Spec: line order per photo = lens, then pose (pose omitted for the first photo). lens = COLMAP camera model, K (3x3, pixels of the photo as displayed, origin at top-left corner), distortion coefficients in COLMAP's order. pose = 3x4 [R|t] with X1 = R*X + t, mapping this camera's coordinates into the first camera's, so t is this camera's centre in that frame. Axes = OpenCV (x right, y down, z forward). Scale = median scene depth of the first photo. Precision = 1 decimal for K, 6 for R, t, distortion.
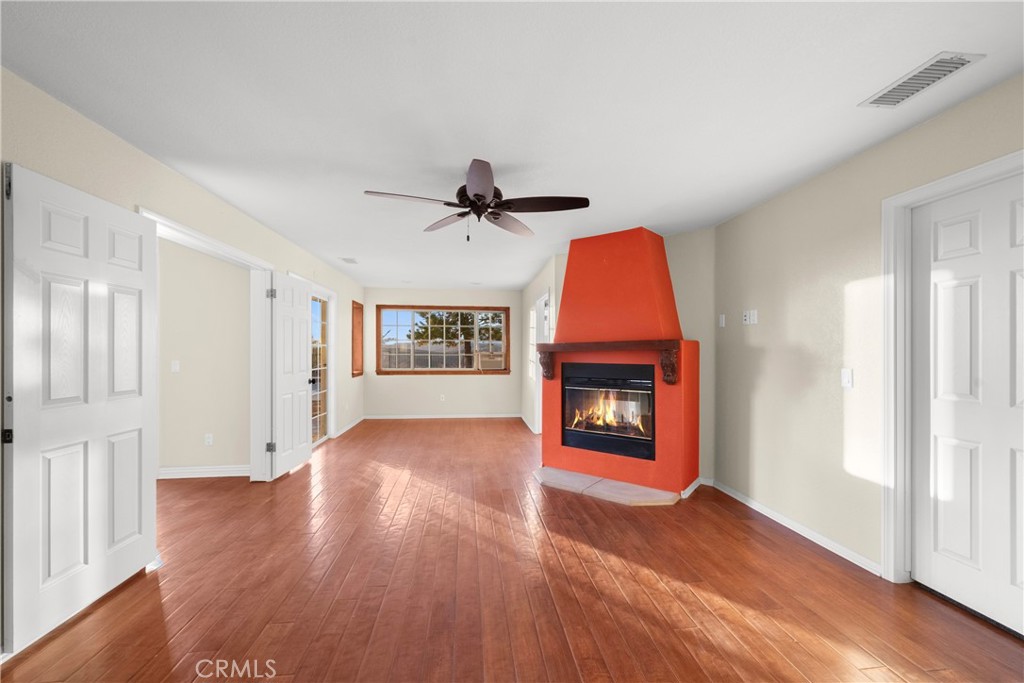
lens RADIAL K [[411.1, 0, 508.0], [0, 411.1, 344.1], [0, 0, 1]] dist [-0.003283, 0.000674]
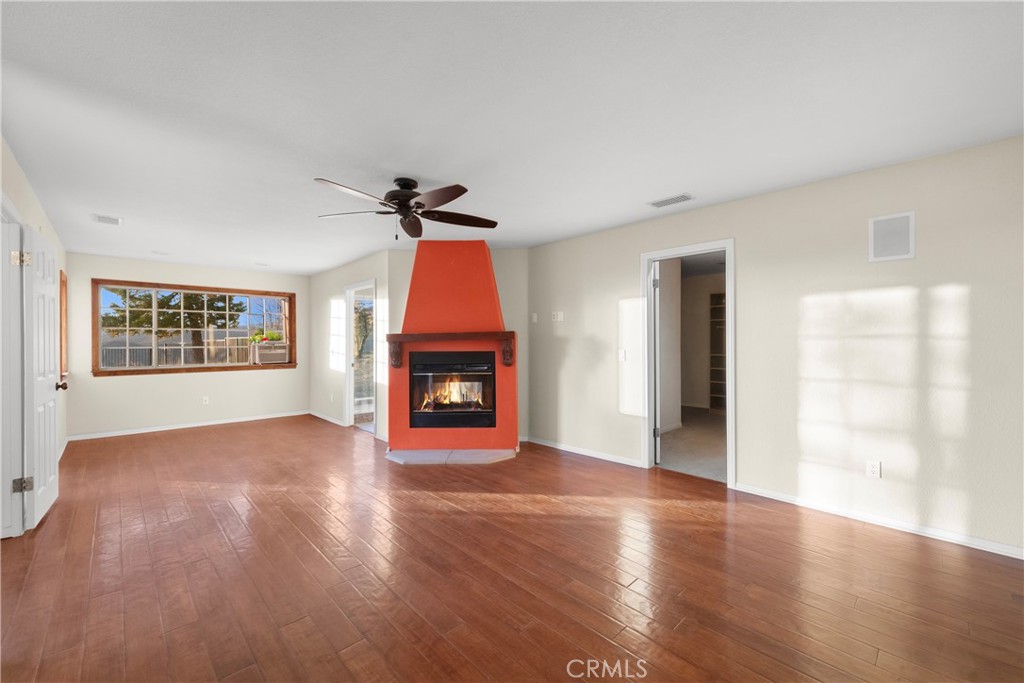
lens RADIAL K [[411.1, 0, 518.1], [0, 411.1, 333.2], [0, 0, 1]] dist [-0.003283, 0.000674]
pose [[0.788656, 0.006940, 0.614795, -0.342760], [-0.003885, 0.999973, -0.006305, 0.002018], [-0.614822, 0.002584, 0.788661, -0.040123]]
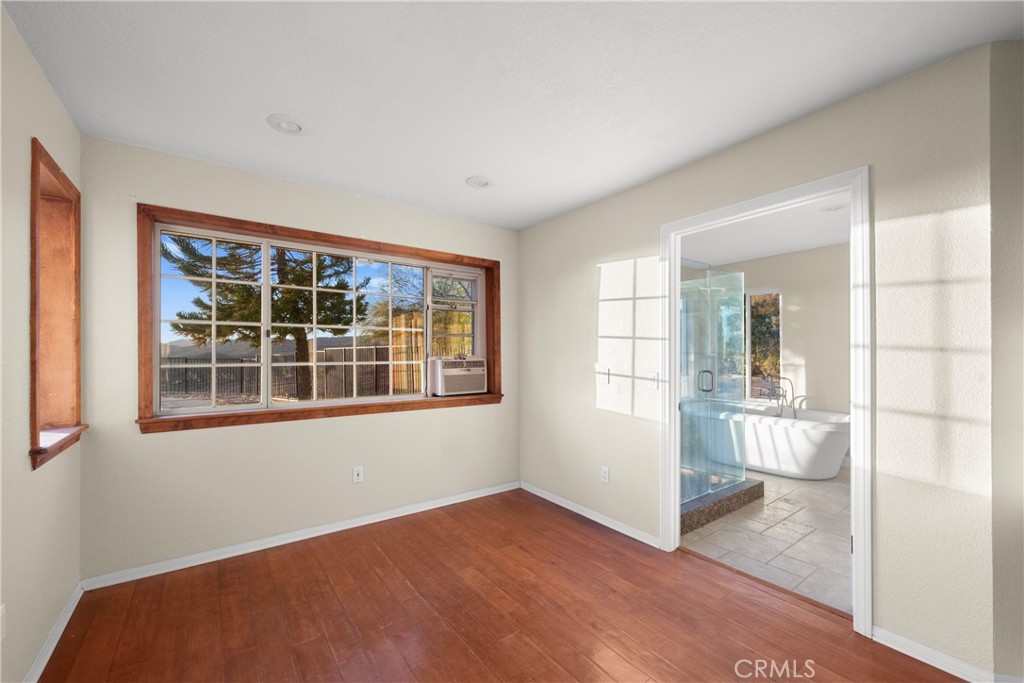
lens RADIAL K [[411.1, 0, 508.4], [0, 411.1, 348.6], [0, 0, 1]] dist [-0.003283, 0.000674]
pose [[0.868076, 0.003761, 0.496416, -0.460224], [0.006581, 0.999796, -0.019084, 0.040831], [-0.496387, 0.019834, 0.867875, 1.187318]]
